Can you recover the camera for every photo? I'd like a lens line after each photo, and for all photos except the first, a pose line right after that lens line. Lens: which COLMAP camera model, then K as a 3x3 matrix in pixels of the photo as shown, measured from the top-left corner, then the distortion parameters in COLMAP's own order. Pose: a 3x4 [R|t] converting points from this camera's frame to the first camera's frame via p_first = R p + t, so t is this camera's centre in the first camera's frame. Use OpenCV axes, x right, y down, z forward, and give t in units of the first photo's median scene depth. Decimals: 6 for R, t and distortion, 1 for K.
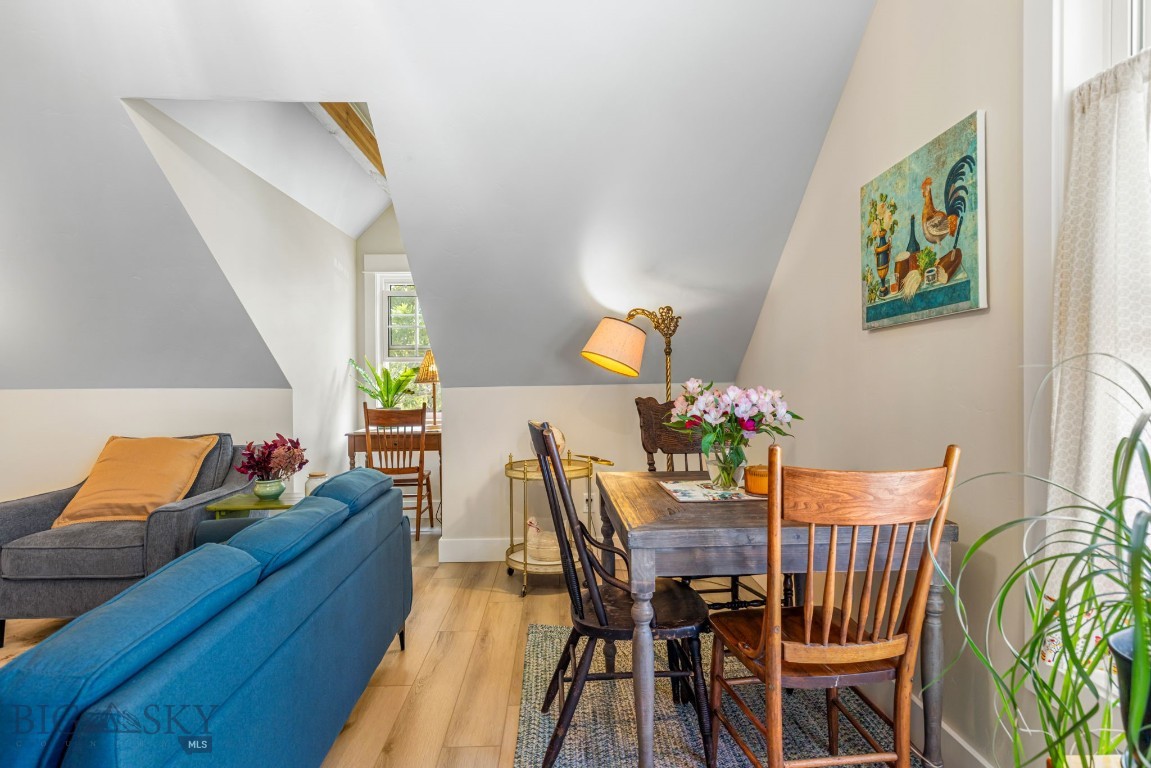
lens RADIAL K [[607.3, 0, 571.8], [0, 607.3, 383.4], [0, 0, 1]] dist [0.005295, 0.000712]
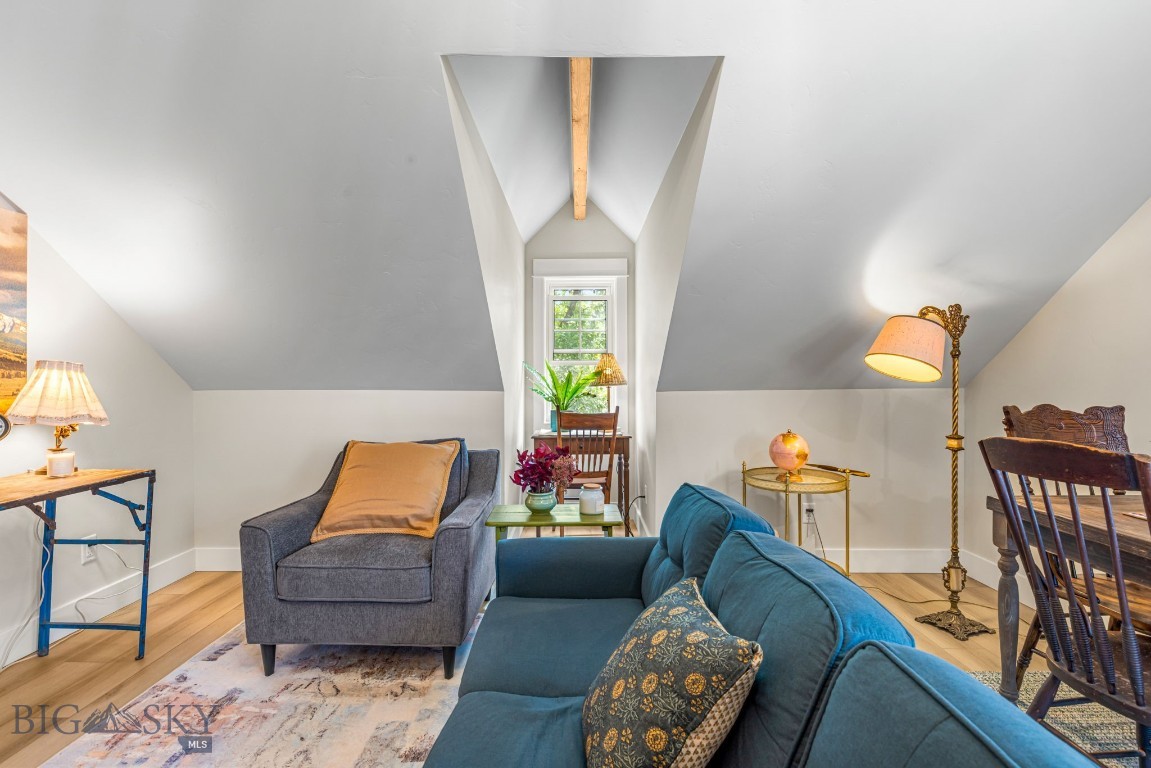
lens RADIAL K [[530.3, 0, 578.9], [0, 530.3, 386.6], [0, 0, 1]] dist [0.002359, 0.000260]
pose [[0.999479, 0.007189, -0.031469, -0.574828], [-0.007150, 0.999973, 0.001374, -0.001245], [0.031478, -0.001148, 0.999504, 0.281850]]
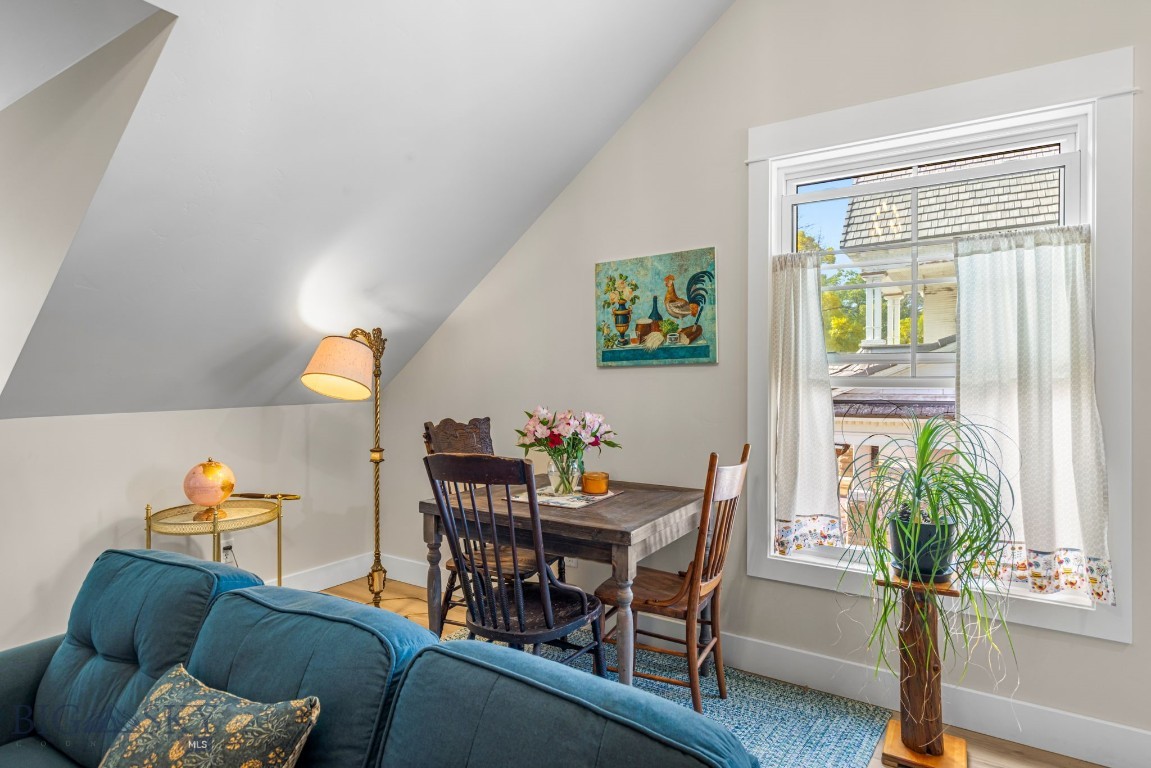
lens RADIAL K [[624.0, 0, 555.6], [0, 624.0, 382.4], [0, 0, 1]] dist [0.006518, 0.000080]
pose [[0.578630, 0.001184, 0.815589, -0.759600], [0.006650, 0.999959, -0.006170, -0.045555], [-0.815563, 0.008994, 0.578598, 0.265296]]
